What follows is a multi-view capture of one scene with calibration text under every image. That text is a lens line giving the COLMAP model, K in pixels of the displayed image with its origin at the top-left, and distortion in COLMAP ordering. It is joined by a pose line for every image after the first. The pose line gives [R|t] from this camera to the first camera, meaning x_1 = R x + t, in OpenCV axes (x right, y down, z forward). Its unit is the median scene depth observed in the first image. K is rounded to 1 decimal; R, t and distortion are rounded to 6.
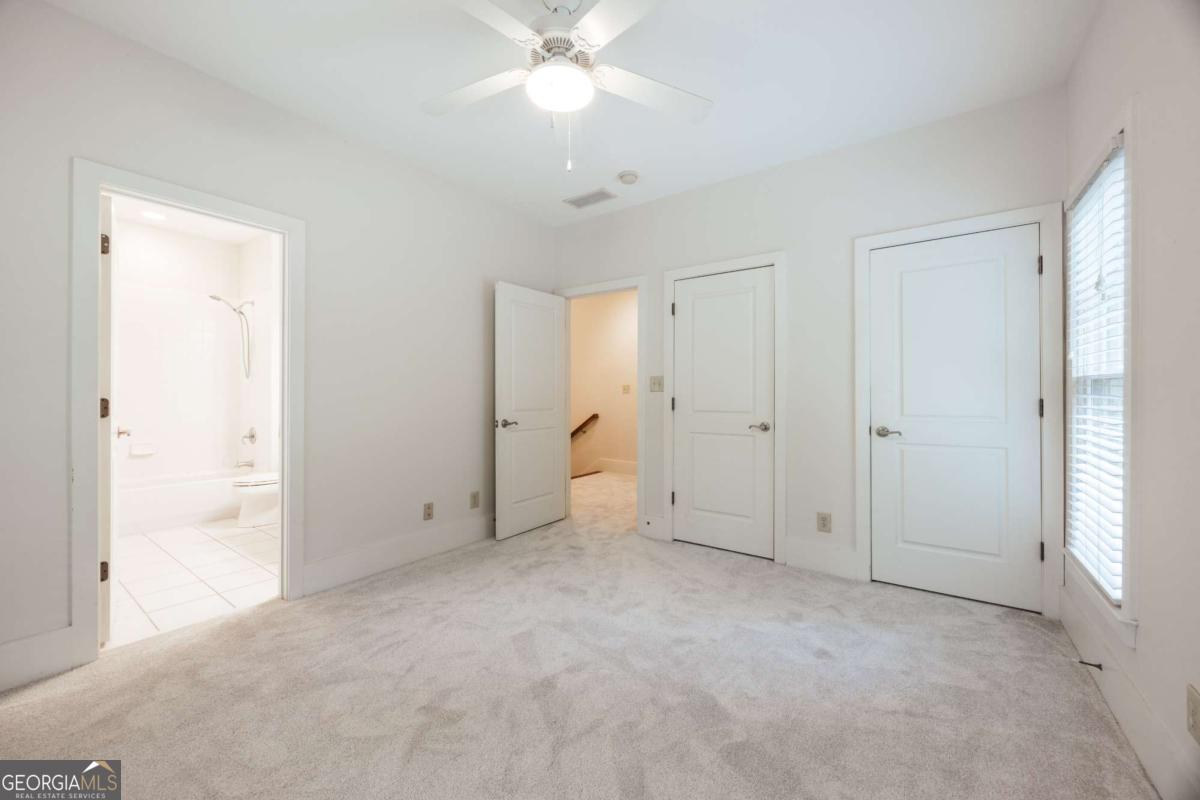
lens RADIAL K [[465.6, 0, 594.3], [0, 465.6, 400.0], [0, 0, 1]] dist [0.000941, 0.000130]
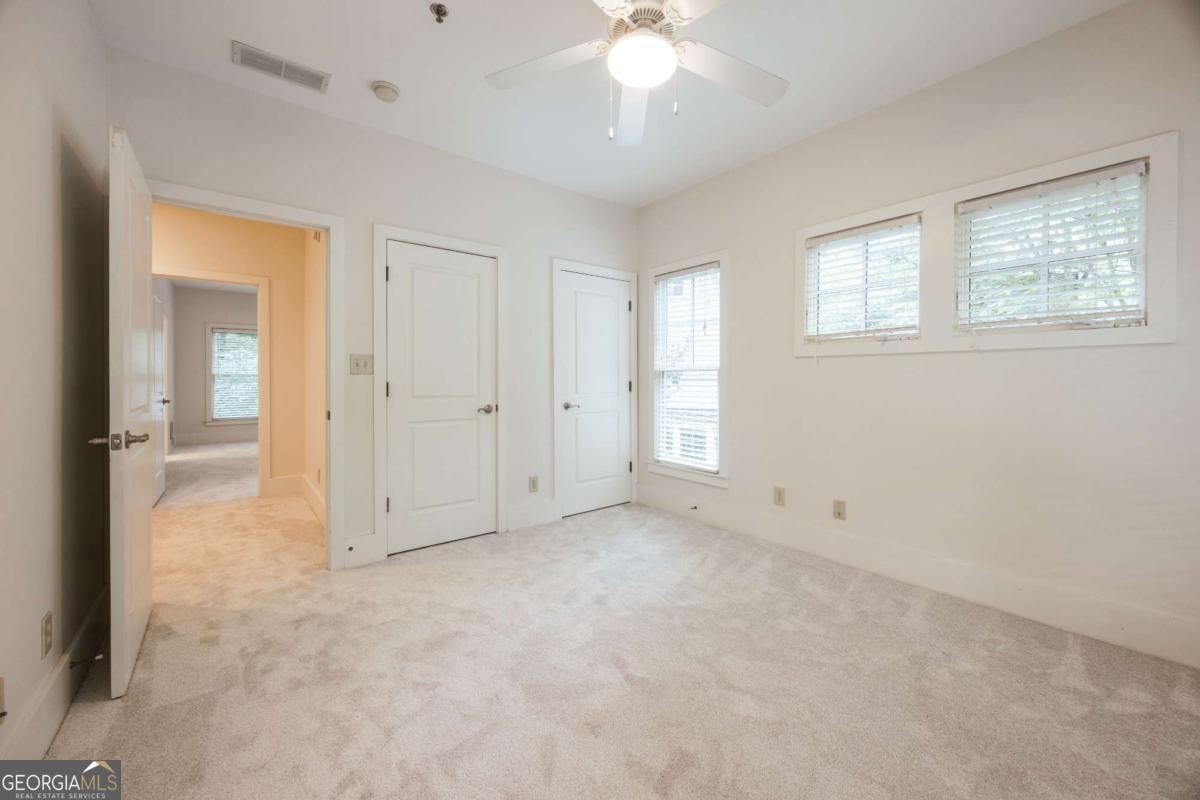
lens RADIAL K [[465.6, 0, 612.0], [0, 465.6, 388.3], [0, 0, 1]] dist [0.000941, 0.000130]
pose [[0.250880, -0.017346, 0.967863, -0.630835], [0.011457, 0.999823, 0.014949, -0.002486], [-0.967950, 0.007338, 0.251034, 0.500729]]
